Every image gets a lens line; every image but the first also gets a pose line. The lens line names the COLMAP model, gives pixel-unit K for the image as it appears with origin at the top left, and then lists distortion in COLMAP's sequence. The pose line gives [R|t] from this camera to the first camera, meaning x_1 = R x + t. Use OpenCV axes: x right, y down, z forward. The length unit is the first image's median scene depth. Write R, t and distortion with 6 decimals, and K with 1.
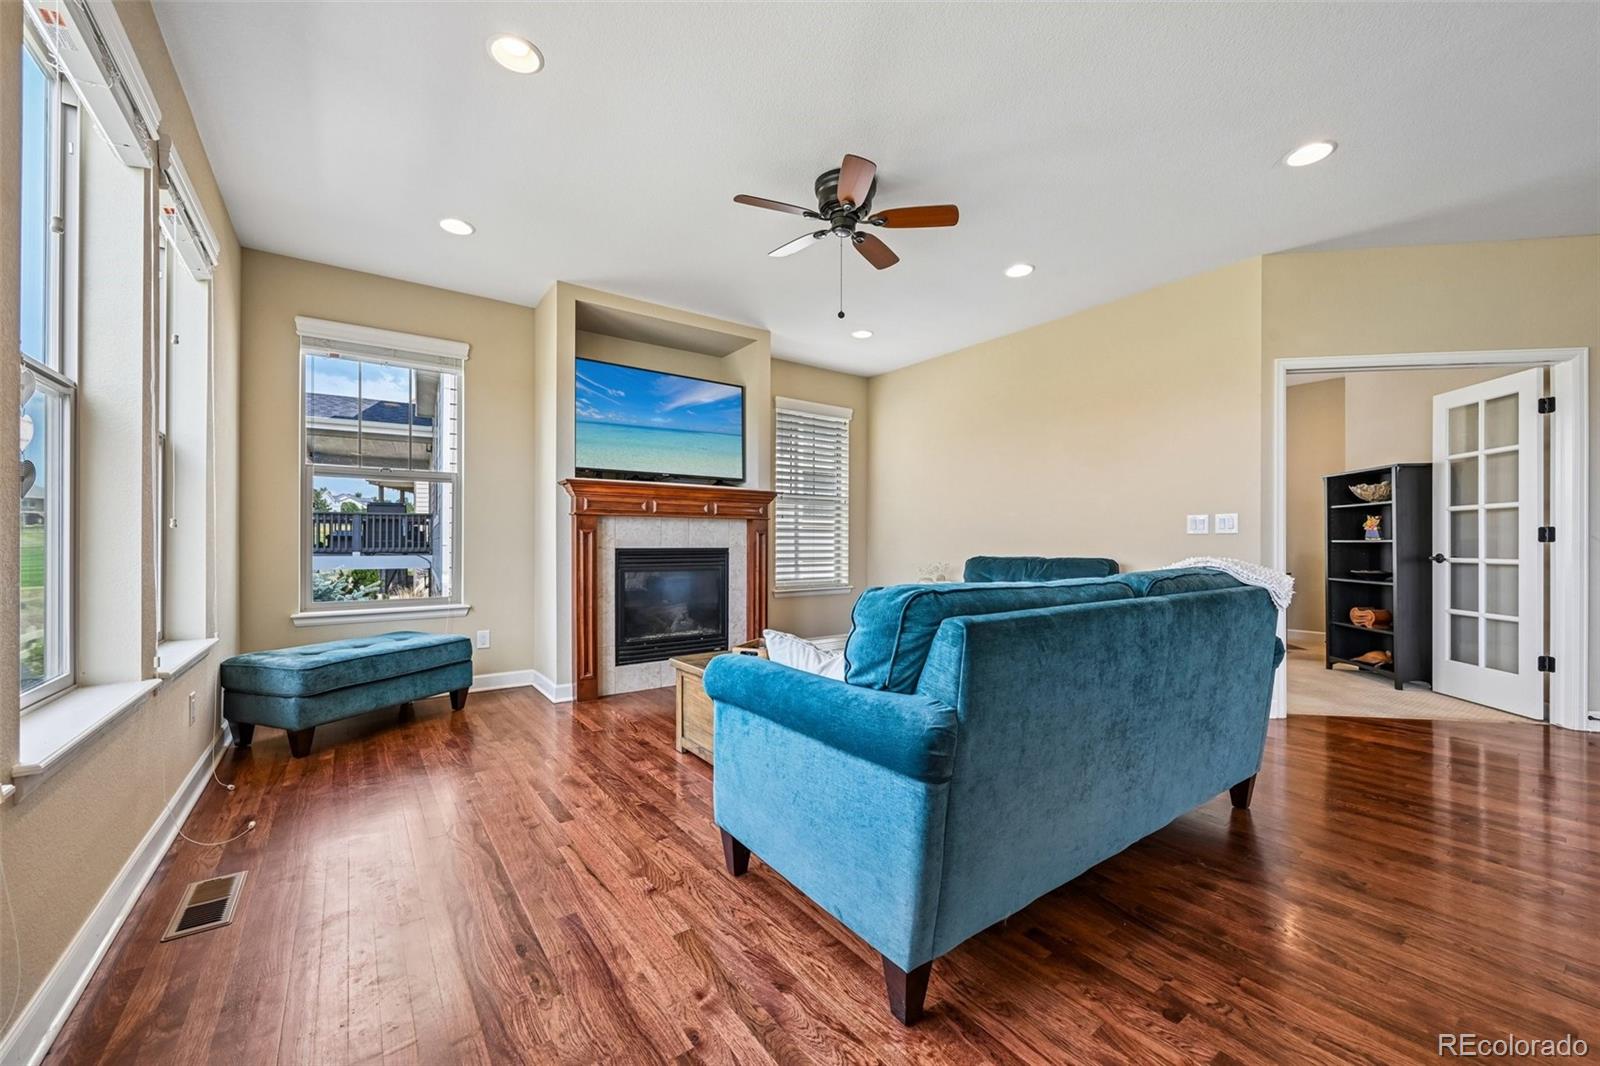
lens RADIAL K [[623.4, 0, 810.3], [0, 623.4, 538.6], [0, 0, 1]] dist [-0.002615, -0.000448]
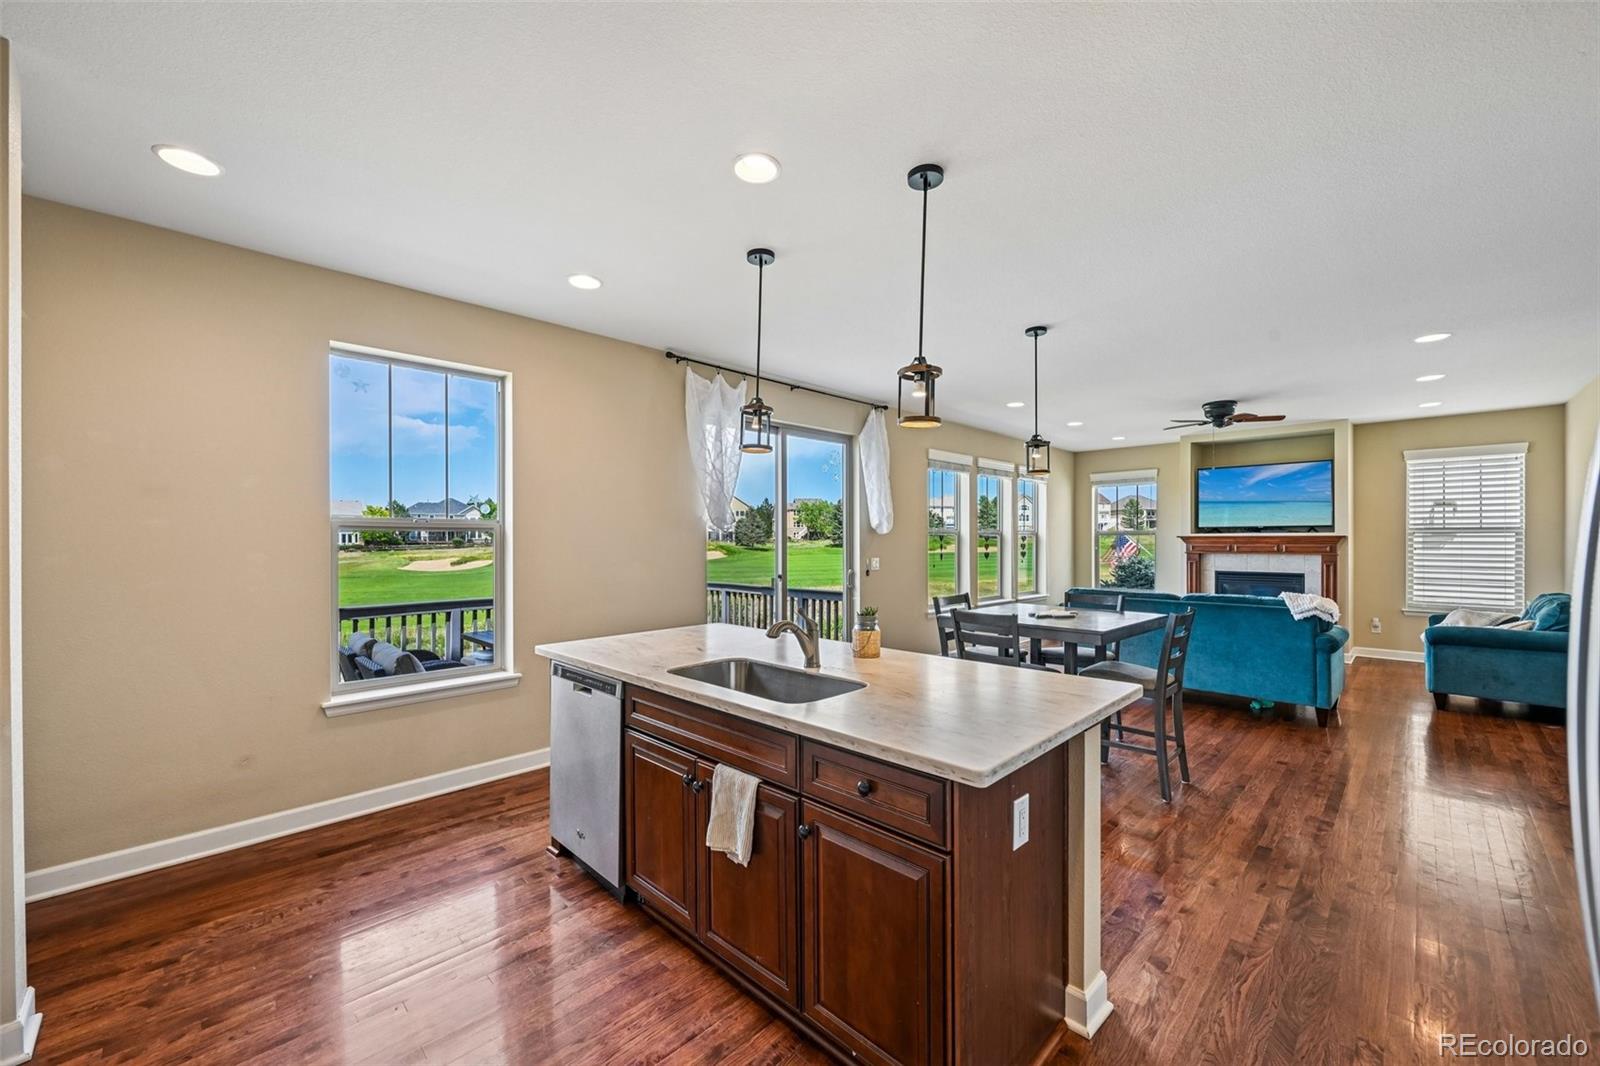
lens RADIAL K [[623.4, 0, 804.1], [0, 623.4, 541.4], [0, 0, 1]] dist [-0.002615, -0.000448]
pose [[0.155983, -0.000487, -0.987760, 1.235939], [0.006220, 0.999981, 0.000489, -0.074868], [0.987740, -0.006220, 0.155983, -0.458226]]
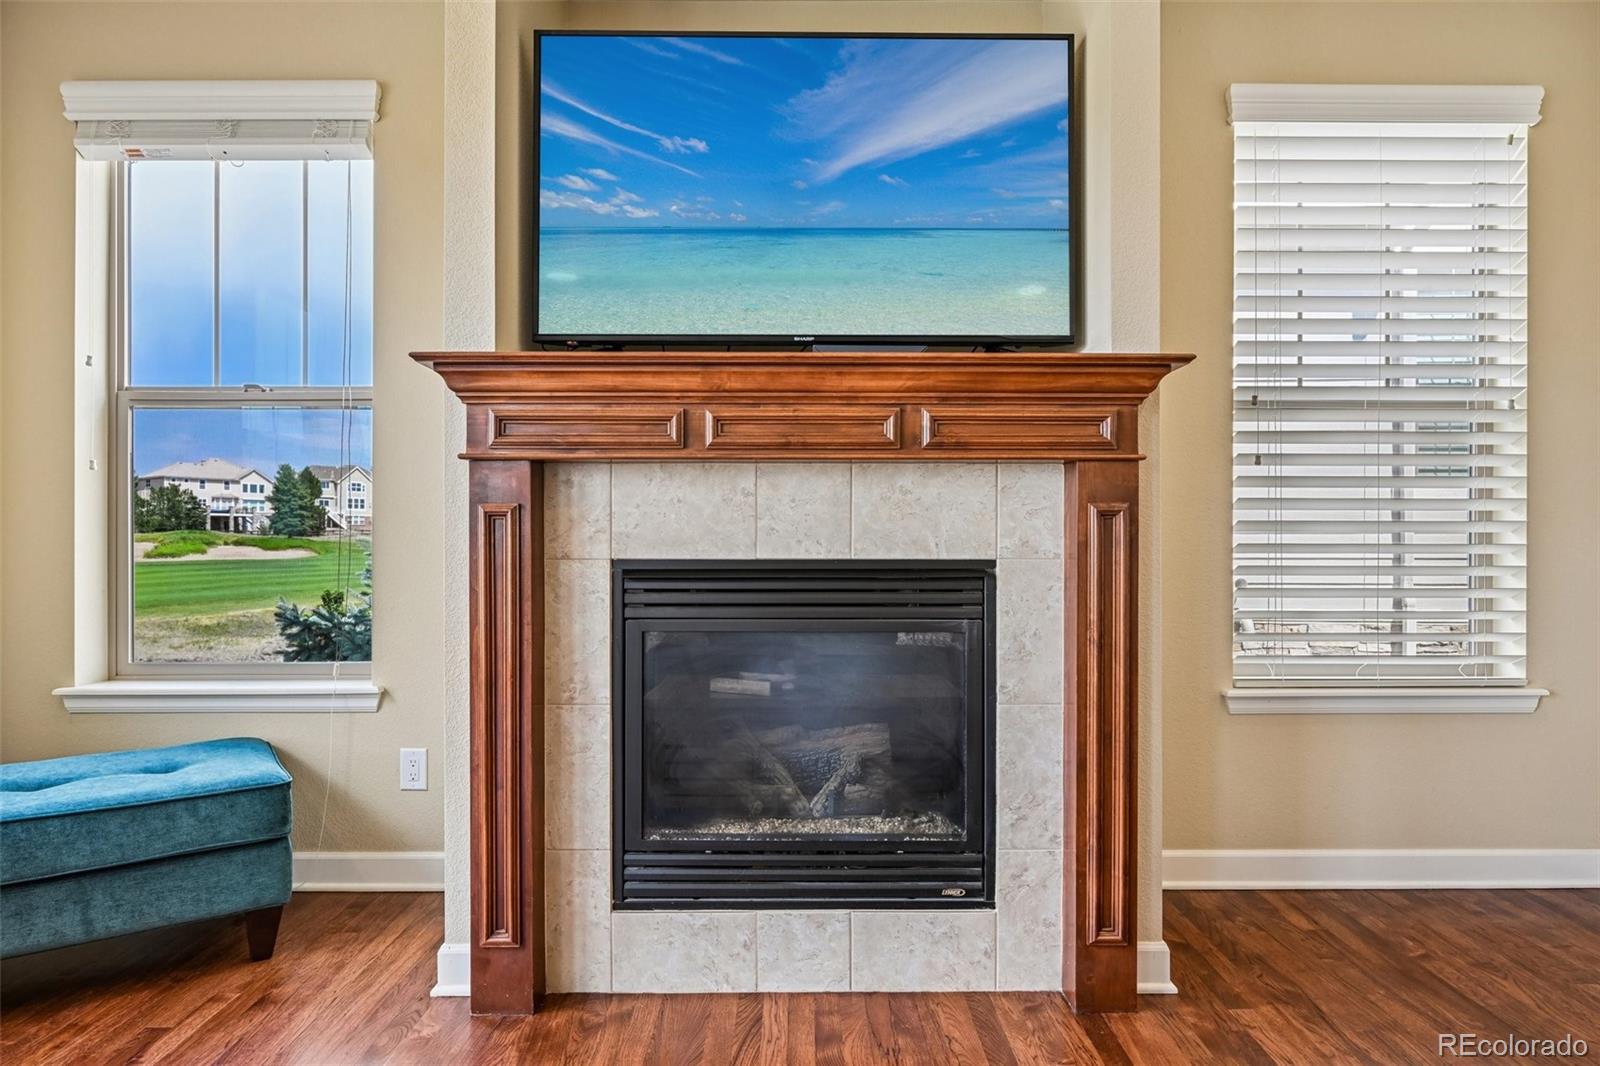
lens RADIAL K [[945.2, 0, 800.7], [0, 945.2, 530.2], [0, 0, 1]] dist [-0.001706, -0.000535]
pose [[0.807196, -0.006984, -0.590242, 0.066409], [0.004943, 0.999975, -0.005073, 0.003019], [0.590262, 0.001178, 0.807211, 0.607574]]
